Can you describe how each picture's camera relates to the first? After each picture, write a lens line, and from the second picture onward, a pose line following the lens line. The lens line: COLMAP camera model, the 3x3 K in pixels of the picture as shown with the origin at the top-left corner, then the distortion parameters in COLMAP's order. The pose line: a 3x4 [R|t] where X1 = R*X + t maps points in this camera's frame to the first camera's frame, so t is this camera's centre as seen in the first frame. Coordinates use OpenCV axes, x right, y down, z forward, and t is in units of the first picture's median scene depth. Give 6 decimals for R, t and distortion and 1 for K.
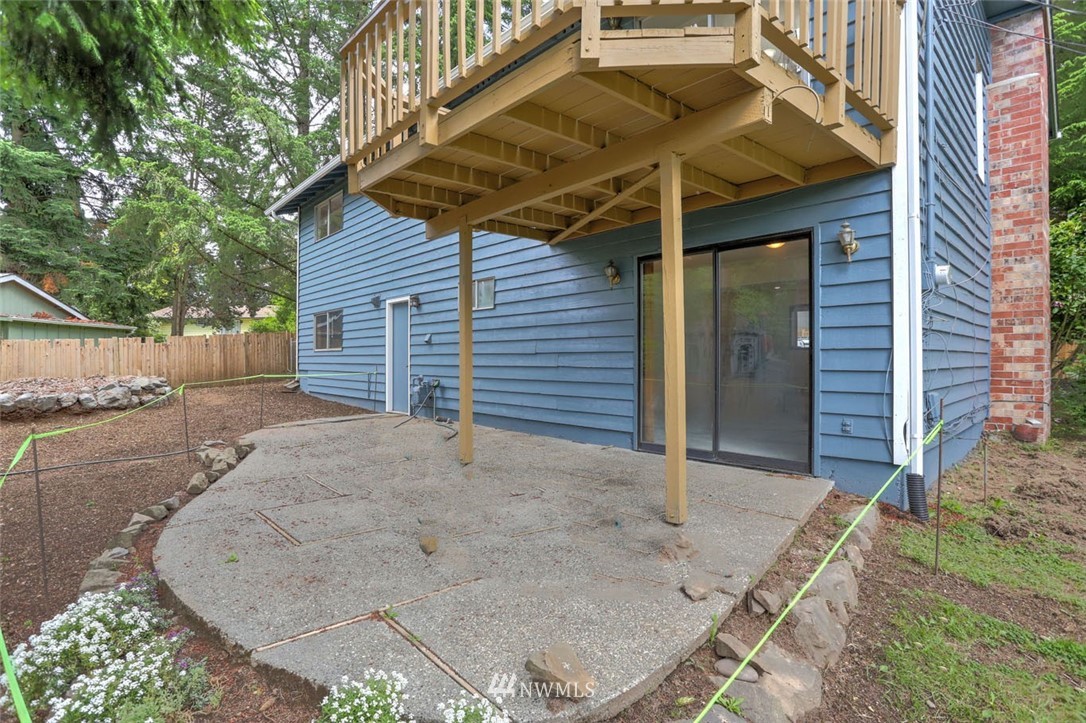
lens RADIAL K [[529.4, 0, 543.0], [0, 529.4, 361.5], [0, 0, 1]] dist [-0.057971, 0.023301]
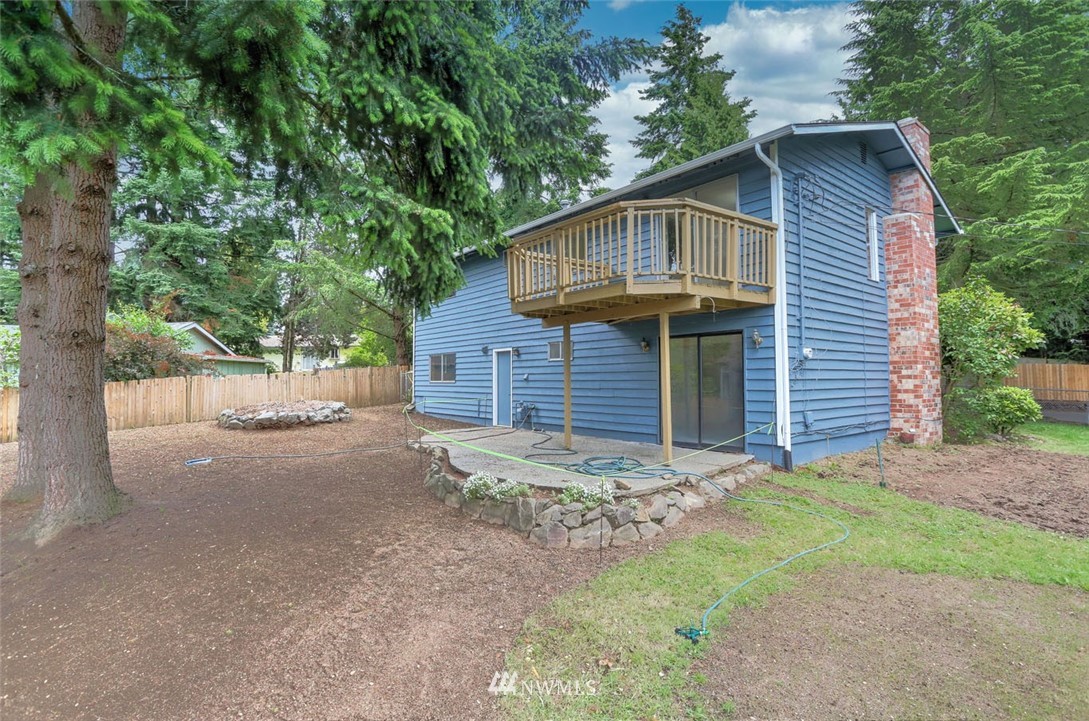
lens RADIAL K [[534.8, 0, 544.5], [0, 534.8, 360.5], [0, 0, 1]] dist [-0.055412, 0.000300]
pose [[0.996677, -0.005583, -0.081269, -0.049082], [0.002129, 0.999093, -0.042526, -0.032042], [0.081433, 0.042212, 0.995785, -0.681948]]
